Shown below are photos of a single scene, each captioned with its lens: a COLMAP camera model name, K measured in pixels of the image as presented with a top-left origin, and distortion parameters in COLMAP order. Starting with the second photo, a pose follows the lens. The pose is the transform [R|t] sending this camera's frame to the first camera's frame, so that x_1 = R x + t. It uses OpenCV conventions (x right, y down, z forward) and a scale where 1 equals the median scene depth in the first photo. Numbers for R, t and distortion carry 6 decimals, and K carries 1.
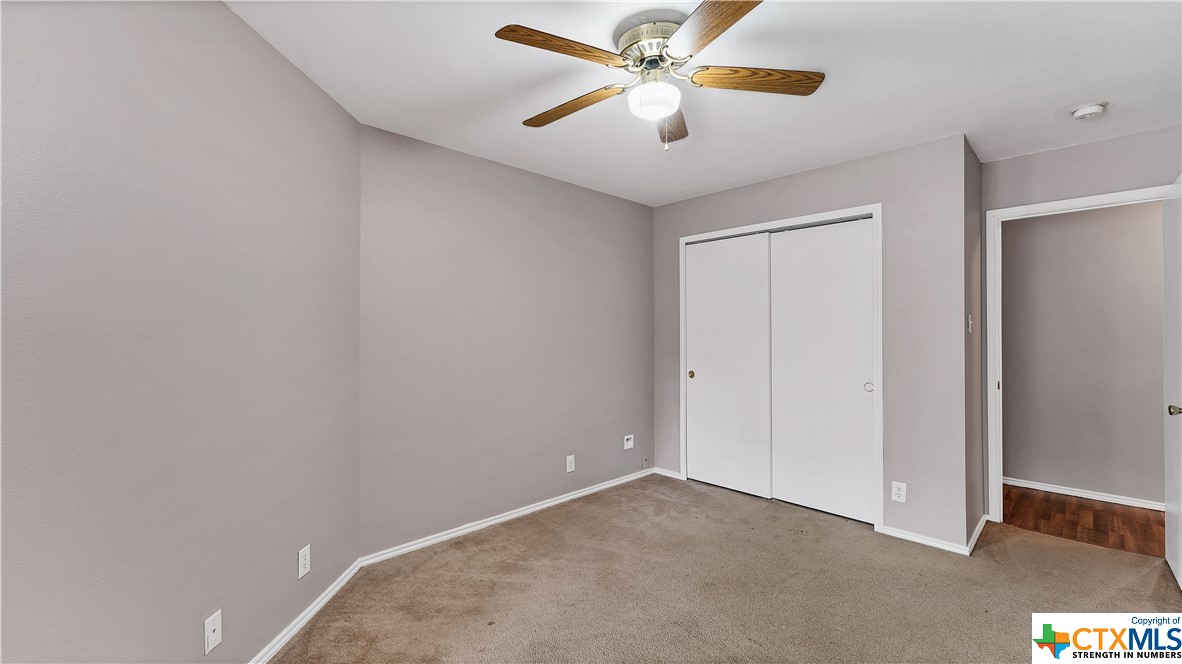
lens RADIAL K [[483.6, 0, 594.8], [0, 483.6, 331.7], [0, 0, 1]] dist [0.001843, 0.000385]
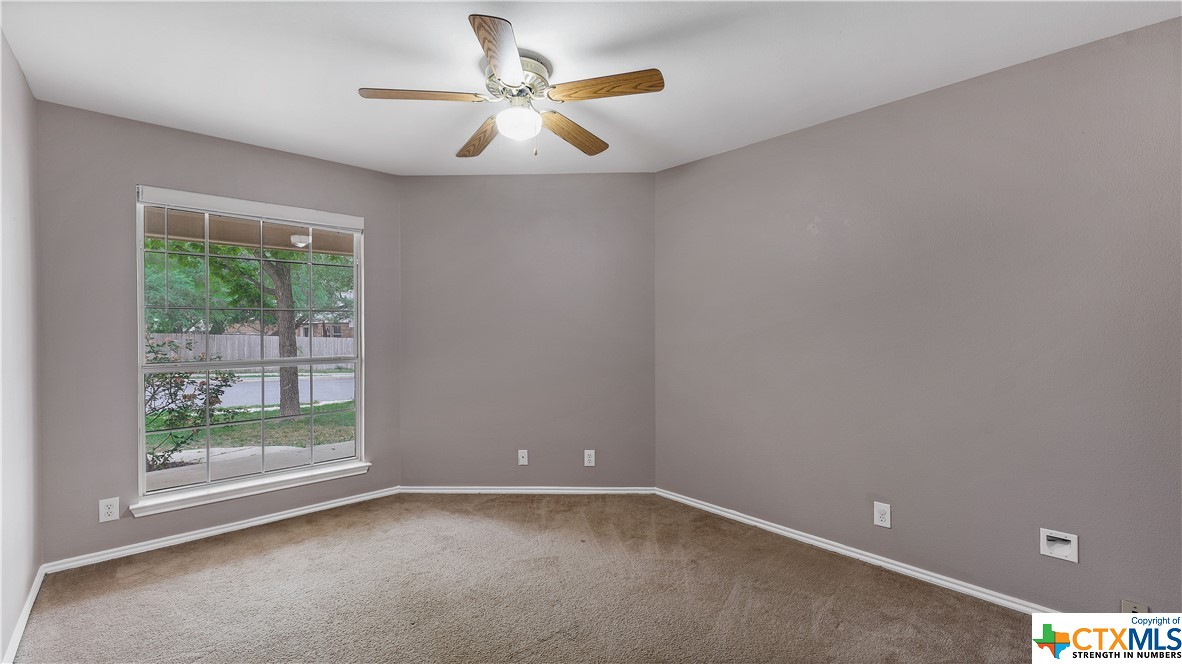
lens RADIAL K [[483.6, 0, 594.8], [0, 483.6, 331.7], [0, 0, 1]] dist [0.001843, 0.000385]
pose [[-0.014177, 0.013075, -0.999814, 0.815579], [0.004310, 0.999906, 0.013015, 0.000459], [0.999890, -0.004125, -0.014232, 0.761953]]
